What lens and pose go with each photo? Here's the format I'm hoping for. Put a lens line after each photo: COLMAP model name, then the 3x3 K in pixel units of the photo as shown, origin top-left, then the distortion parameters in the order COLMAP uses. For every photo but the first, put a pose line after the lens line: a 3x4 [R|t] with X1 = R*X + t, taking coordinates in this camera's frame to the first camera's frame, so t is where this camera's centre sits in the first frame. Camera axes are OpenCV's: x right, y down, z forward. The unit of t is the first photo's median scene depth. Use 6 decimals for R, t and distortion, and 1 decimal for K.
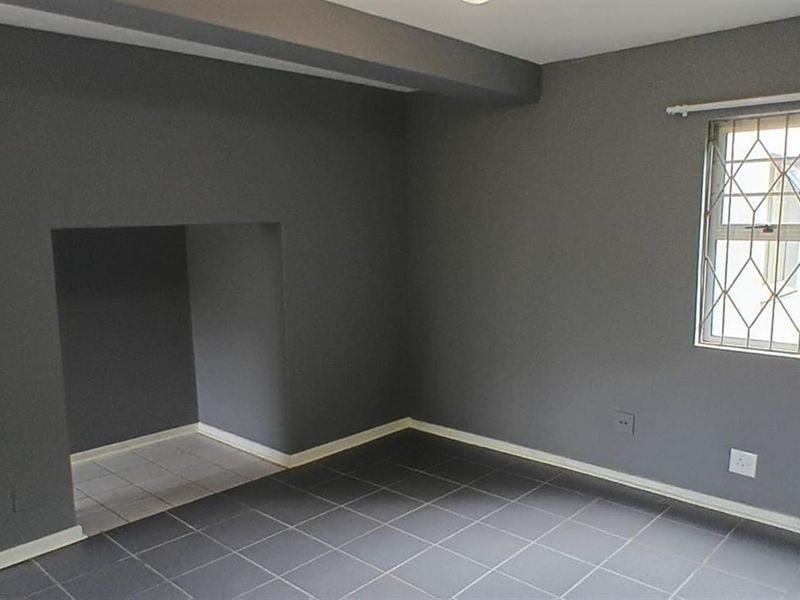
lens RADIAL K [[669.9, 0, 403.0], [0, 669.9, 301.8], [0, 0, 1]] dist [0.014514, -0.022178]
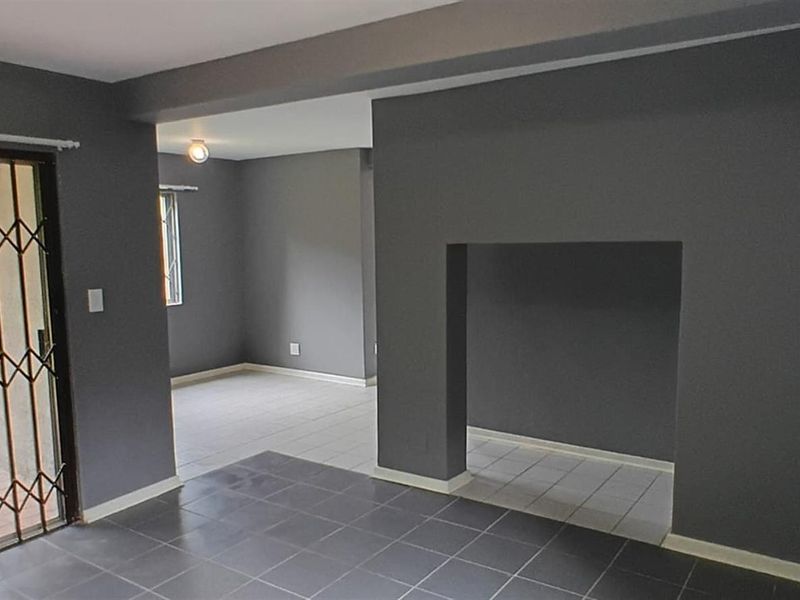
lens RADIAL K [[669.9, 0, 403.5], [0, 669.9, 301.6], [0, 0, 1]] dist [0.014514, -0.022178]
pose [[0.157441, 0.112921, -0.981051, 0.626243], [-0.114550, 0.988823, 0.095433, -0.096575], [0.980862, 0.097355, 0.168617, 0.622124]]
